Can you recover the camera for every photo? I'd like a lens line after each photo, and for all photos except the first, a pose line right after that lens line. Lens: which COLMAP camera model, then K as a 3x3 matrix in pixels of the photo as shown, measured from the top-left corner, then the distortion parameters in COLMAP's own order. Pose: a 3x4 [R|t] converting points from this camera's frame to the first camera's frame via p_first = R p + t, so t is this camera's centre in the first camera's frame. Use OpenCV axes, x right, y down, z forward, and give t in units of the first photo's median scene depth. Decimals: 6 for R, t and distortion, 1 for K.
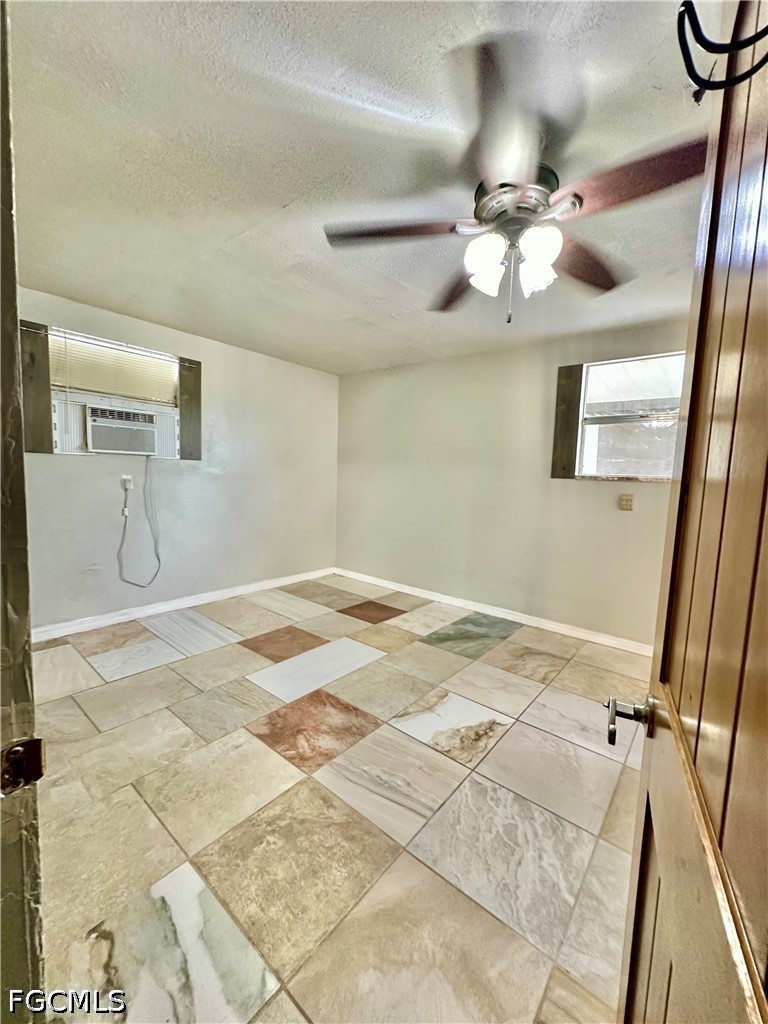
lens RADIAL K [[407.5, 0, 385.1], [0, 407.5, 512.4], [0, 0, 1]] dist [-0.001327, 0.000397]
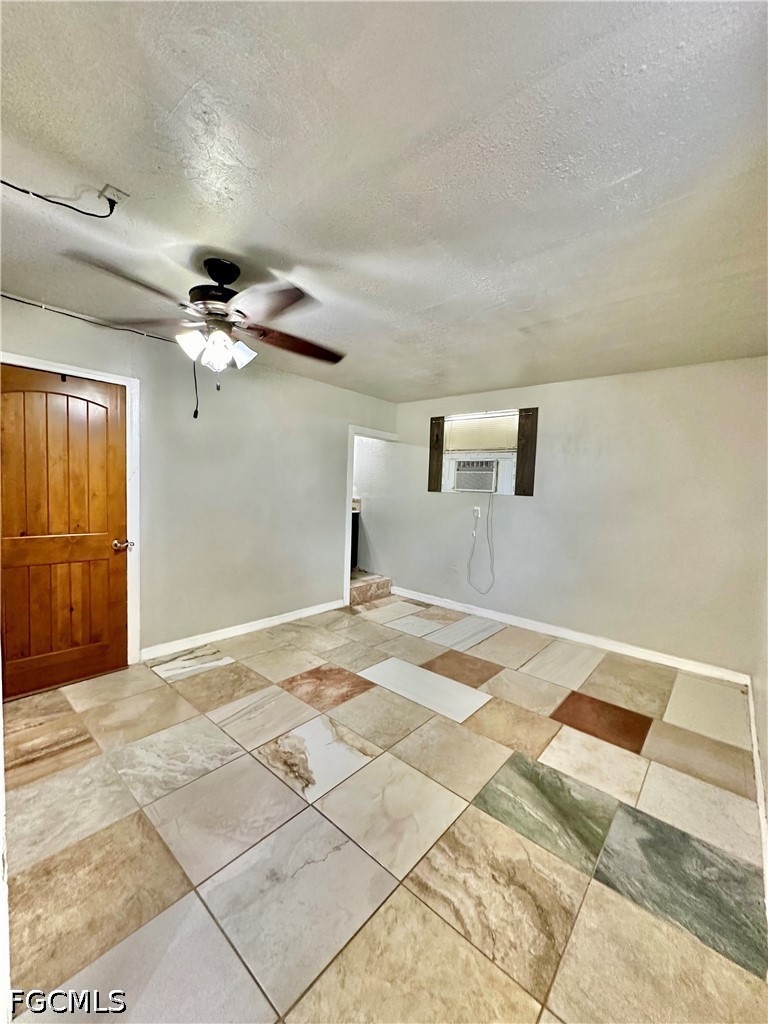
lens RADIAL K [[407.5, 0, 385.1], [0, 407.5, 512.4], [0, 0, 1]] dist [-0.001327, 0.000397]
pose [[-0.021552, 0.030945, -0.999289, 0.796345], [-0.133502, 0.990480, 0.033551, -0.083637], [0.990814, 0.134131, -0.017215, 0.773260]]
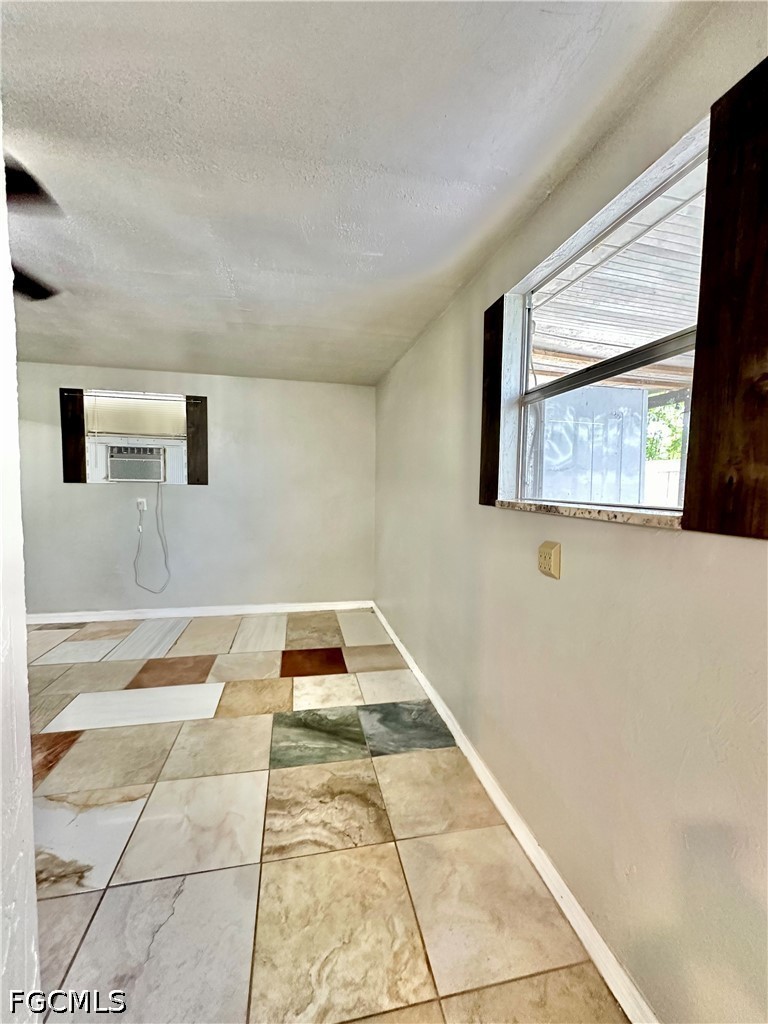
lens RADIAL K [[407.5, 0, 385.1], [0, 407.5, 512.4], [0, 0, 1]] dist [-0.001327, 0.000397]
pose [[0.787761, 0.021446, -0.615607, 0.744005], [-0.049663, 0.998352, -0.028770, -0.055784], [0.613975, 0.053237, 0.787528, 0.526008]]
